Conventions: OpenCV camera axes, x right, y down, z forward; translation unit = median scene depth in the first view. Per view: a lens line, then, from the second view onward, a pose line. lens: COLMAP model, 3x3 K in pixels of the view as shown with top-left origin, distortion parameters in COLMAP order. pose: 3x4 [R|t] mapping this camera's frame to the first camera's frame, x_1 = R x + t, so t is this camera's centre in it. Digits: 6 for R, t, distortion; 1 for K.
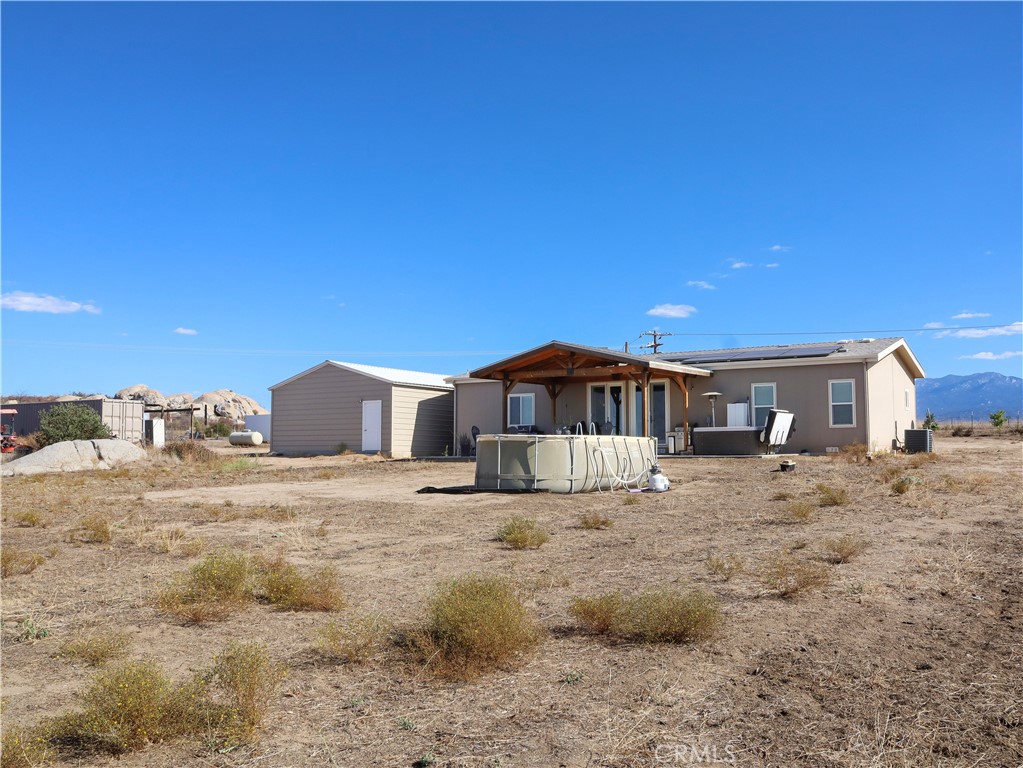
lens RADIAL K [[953.7, 0, 511.5], [0, 953.7, 384.0], [0, 0, 1]] dist [-0.125543, 0.012827]
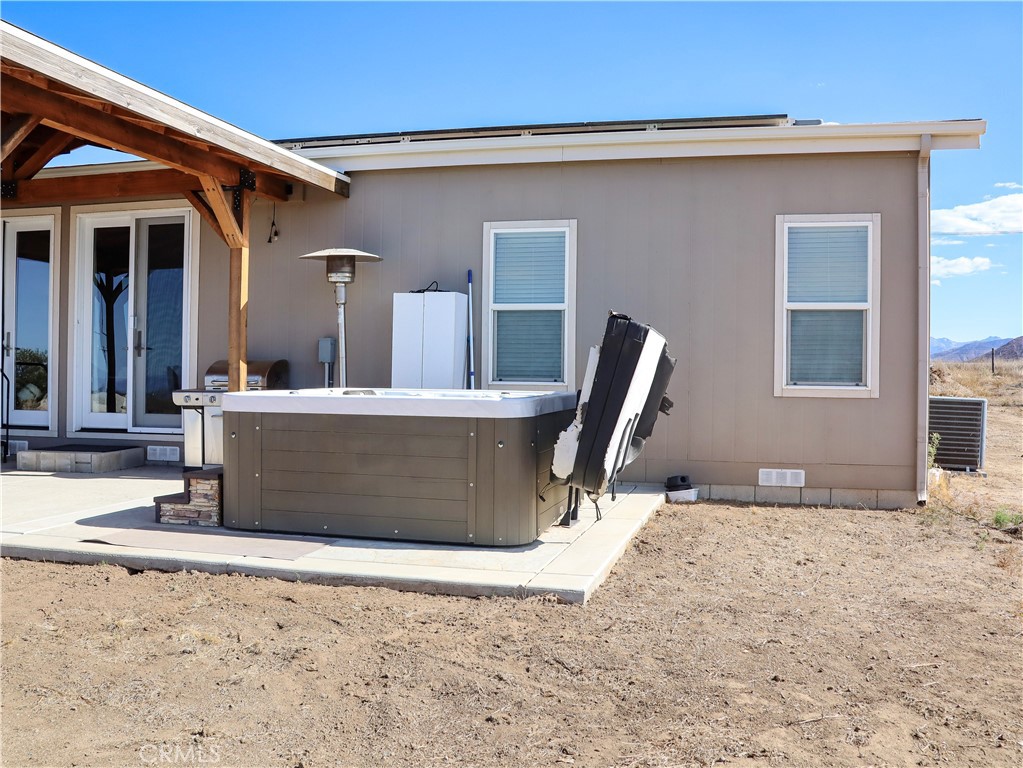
lens RADIAL K [[967.7, 0, 511.5], [0, 967.7, 384.0], [0, 0, 1]] dist [-0.163166, 0.144021]
pose [[0.944331, 0.011884, 0.328783, 0.159920], [-0.038758, 0.996407, 0.075304, 0.023147], [-0.326706, -0.083855, 0.941399, 0.687525]]
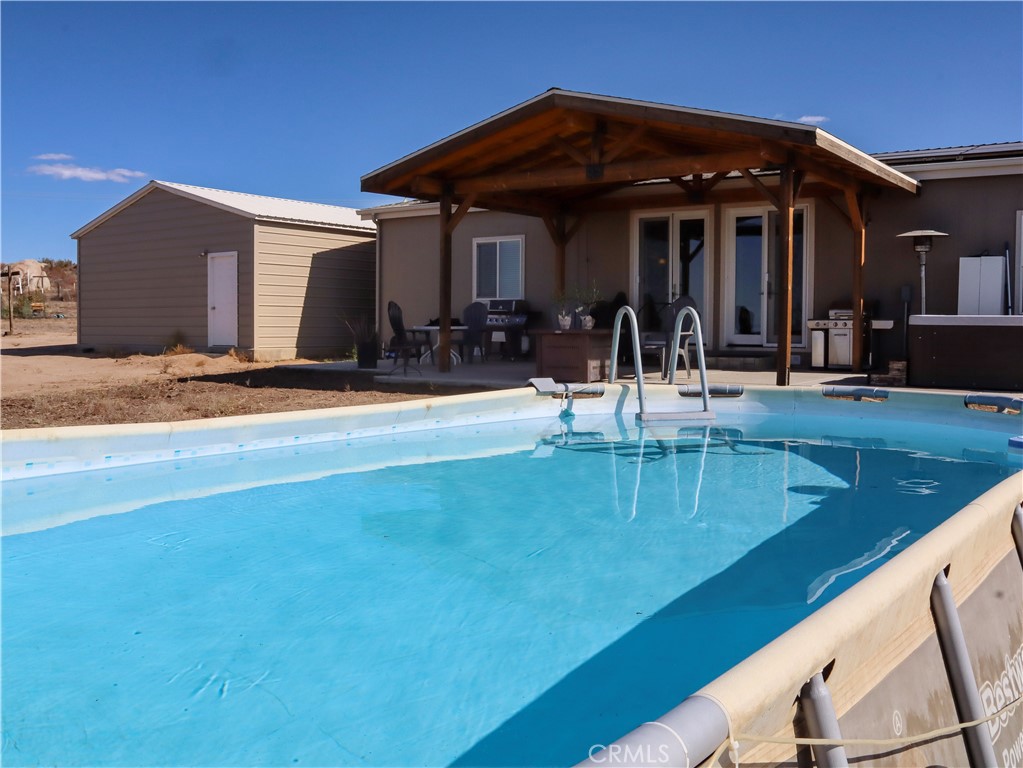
lens RADIAL K [[953.7, 0, 511.5], [0, 953.7, 384.0], [0, 0, 1]] dist [-0.125543, 0.012827]
pose [[0.999561, 0.008180, -0.028482, 0.035033], [-0.004169, 0.990408, 0.138111, 0.019358], [0.029339, -0.137932, 0.990007, 0.536549]]
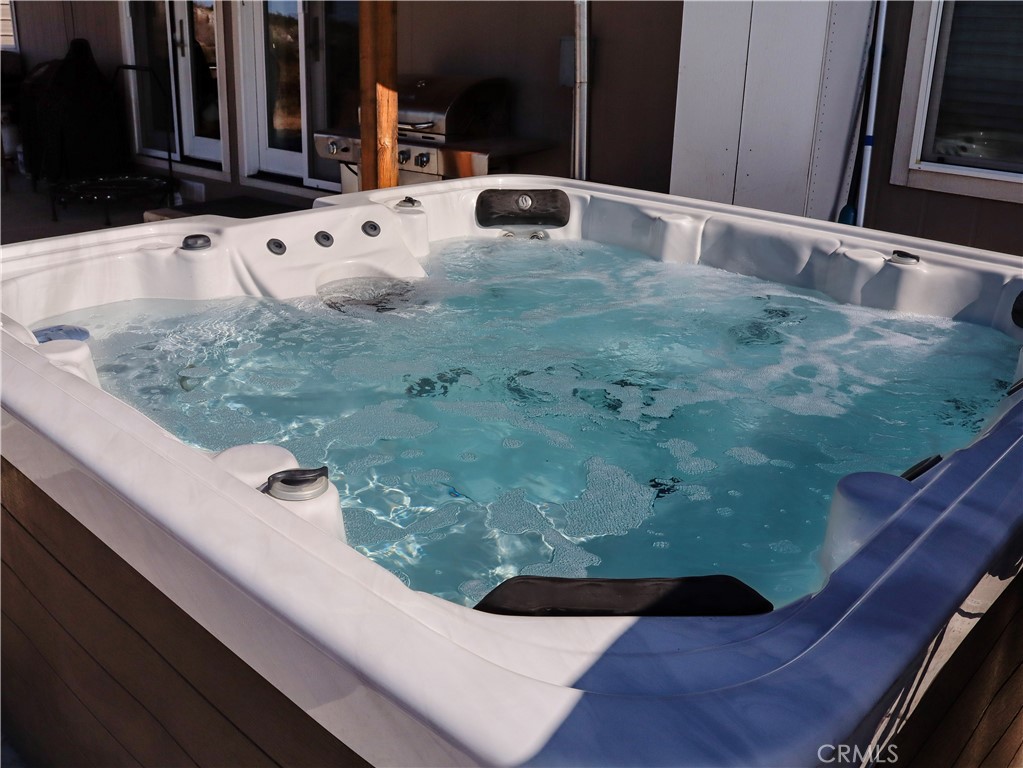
lens RADIAL K [[953.7, 0, 511.5], [0, 953.7, 384.0], [0, 0, 1]] dist [-0.125543, 0.012827]
pose [[0.986246, 0.085254, -0.141601, 0.212768], [-0.019541, 0.910843, 0.412291, 0.023600], [0.164126, -0.403853, 0.899981, 0.825865]]
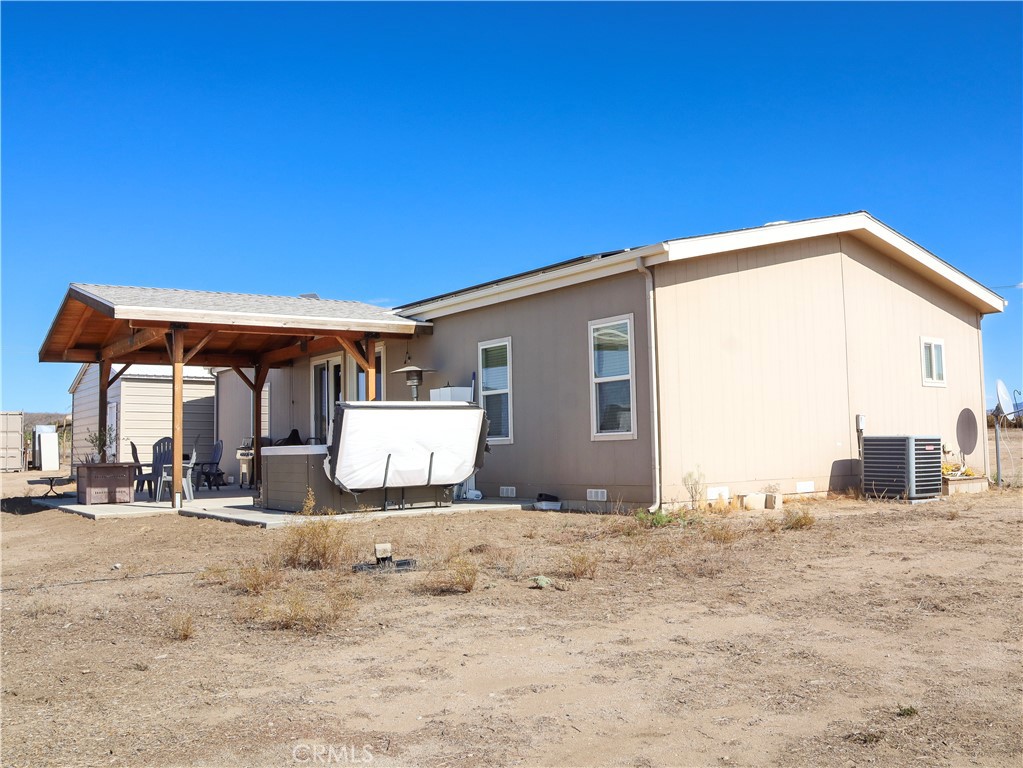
lens RADIAL K [[953.7, 0, 511.5], [0, 953.7, 384.0], [0, 0, 1]] dist [-0.125543, 0.012827]
pose [[0.935652, -0.042052, -0.350409, 0.401732], [0.044383, 0.999014, -0.001380, 0.019255], [0.350121, -0.014261, 0.936596, 0.542100]]
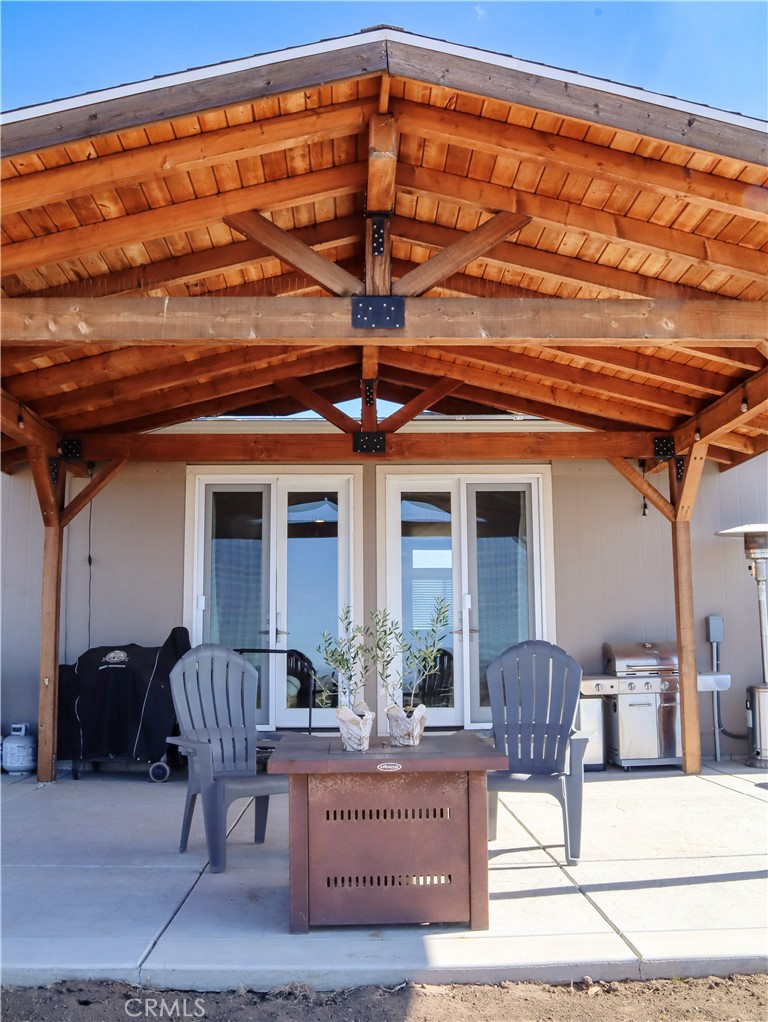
lens RADIAL K [[966.8, 0, 384.0], [0, 966.8, 511.0], [0, 0, 1]] dist [-0.163166, 0.144021]
pose [[0.813646, 0.080178, 0.575805, -0.022687], [-0.037396, 0.995611, -0.085791, 0.029589], [-0.580156, 0.048270, 0.813074, 0.802934]]
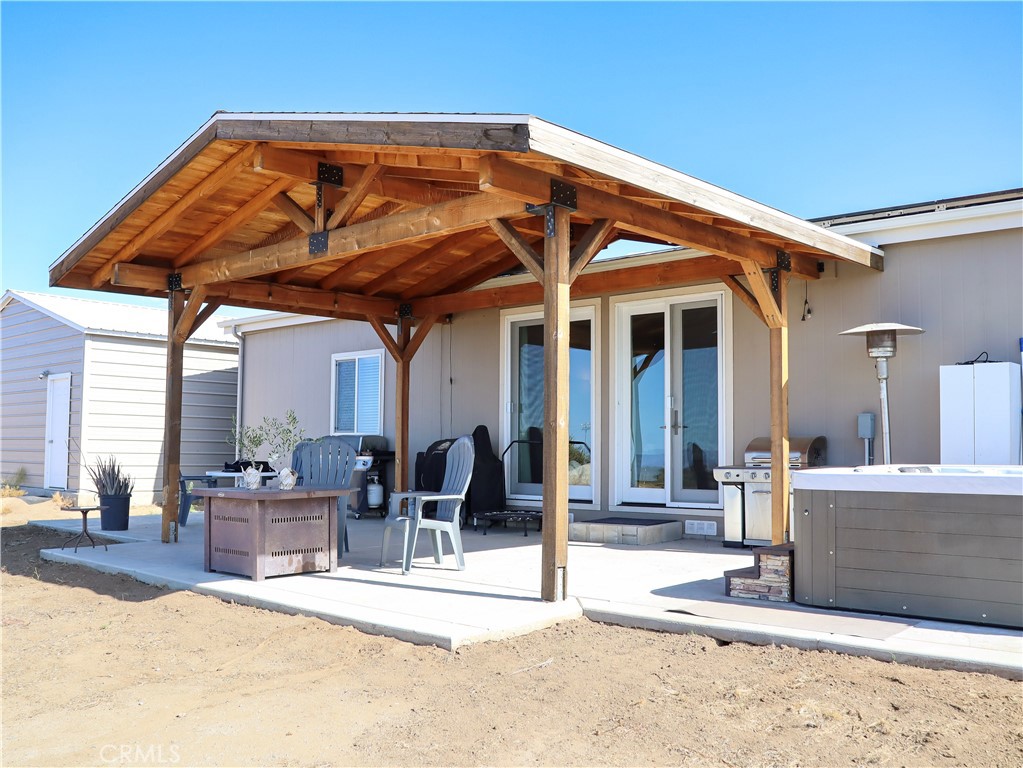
lens RADIAL K [[967.7, 0, 511.5], [0, 967.7, 384.0], [0, 0, 1]] dist [-0.163166, 0.144021]
pose [[0.988498, -0.001854, -0.151221, 0.141902], [0.003155, 0.999960, 0.008365, 0.021930], [0.151200, -0.008746, 0.988465, 0.684225]]
